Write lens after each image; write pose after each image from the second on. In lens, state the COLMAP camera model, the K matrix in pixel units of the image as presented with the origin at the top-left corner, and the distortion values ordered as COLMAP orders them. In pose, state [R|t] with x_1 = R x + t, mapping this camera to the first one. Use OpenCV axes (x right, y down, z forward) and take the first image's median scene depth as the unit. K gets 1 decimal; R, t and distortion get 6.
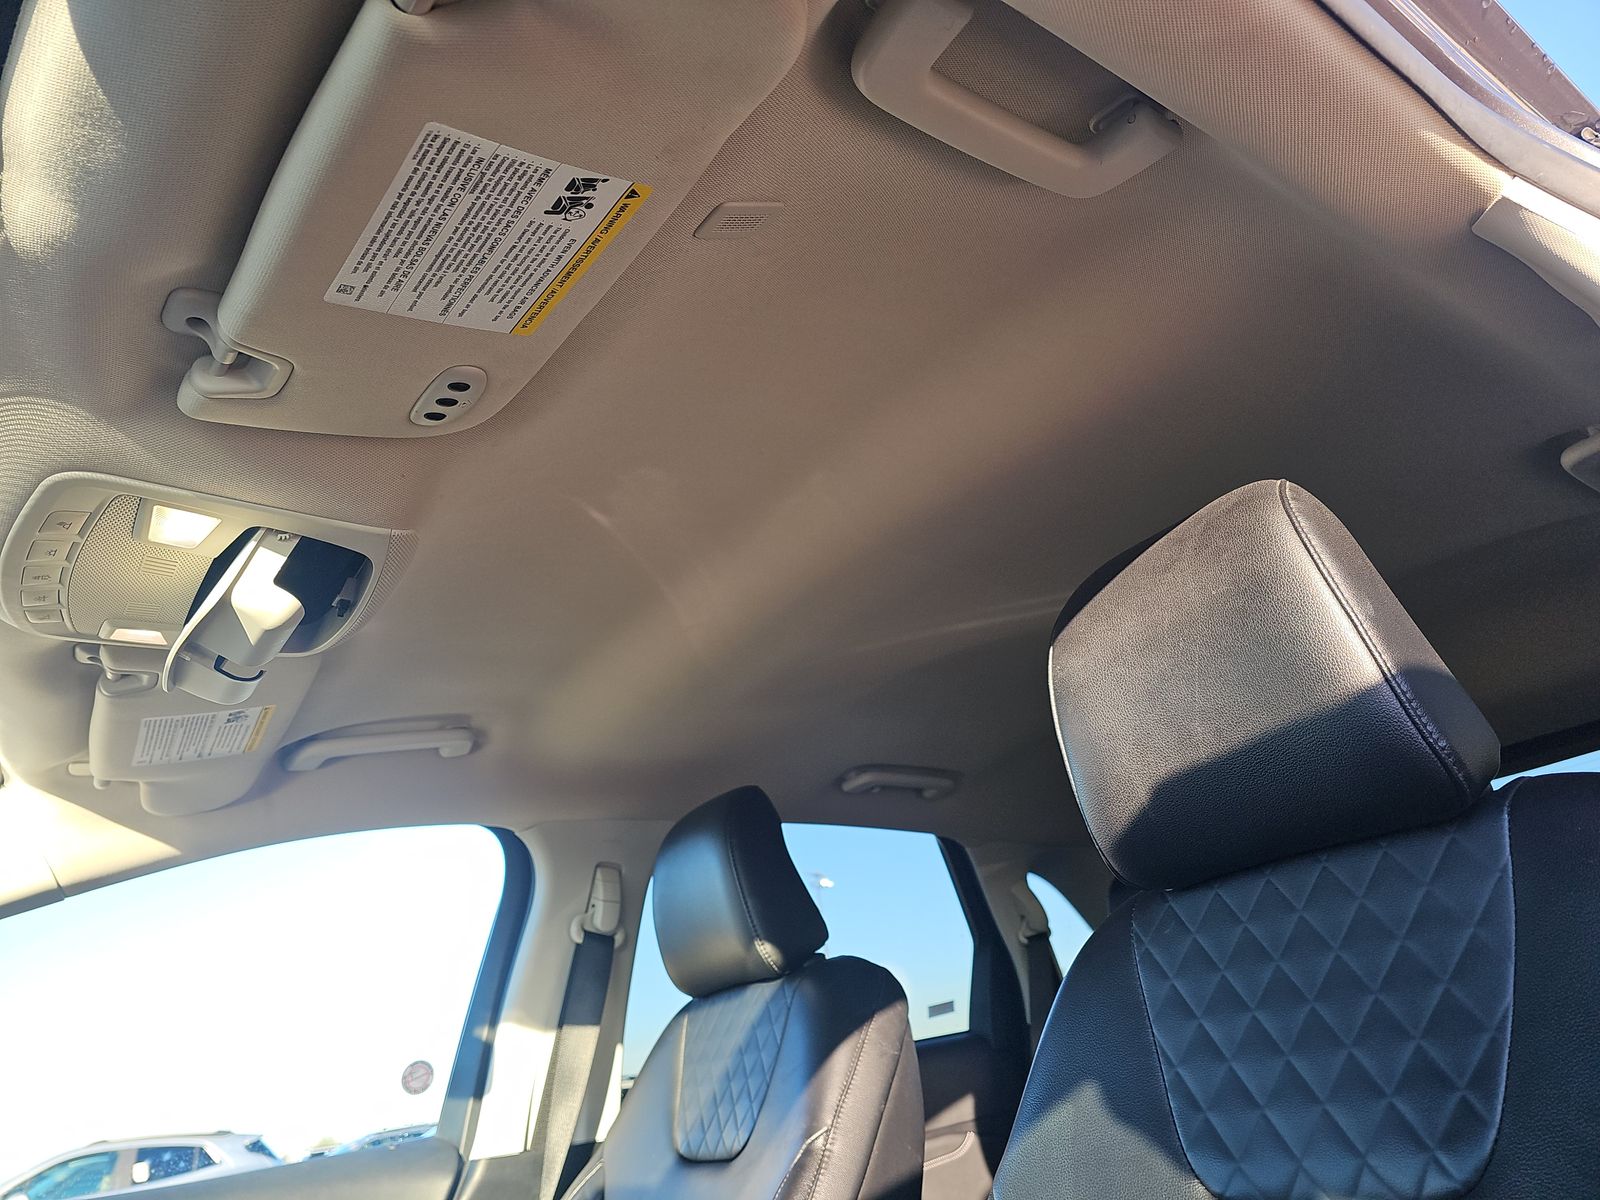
lens RADIAL K [[1053.0, 0, 766.7], [0, 1053.0, 607.3], [0, 0, 1]] dist [0.060509, -0.056140]
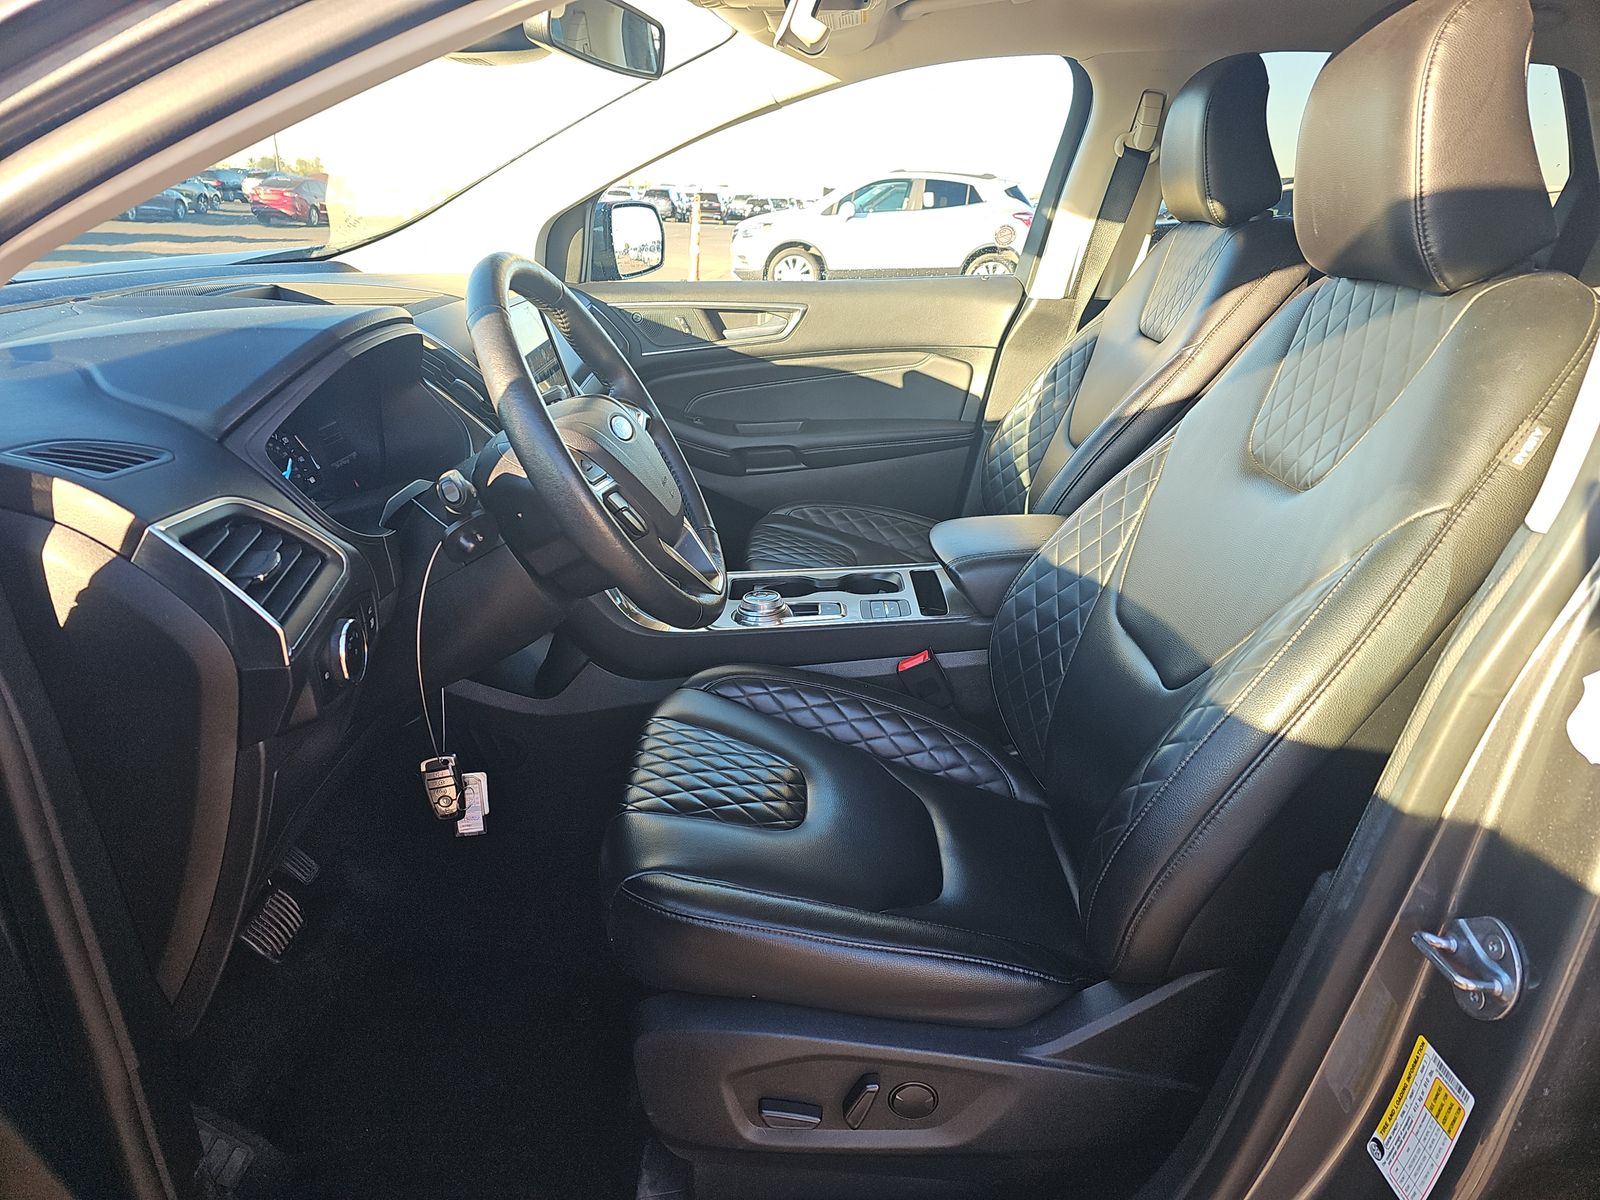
lens RADIAL K [[1053.0, 0, 766.7], [0, 1053.0, 607.3], [0, 0, 1]] dist [0.060509, -0.056140]
pose [[0.794910, 0.336843, -0.504634, 0.318300], [0.153667, 0.692838, 0.704529, -0.279768], [0.586945, -0.637583, 0.498982, -0.237455]]
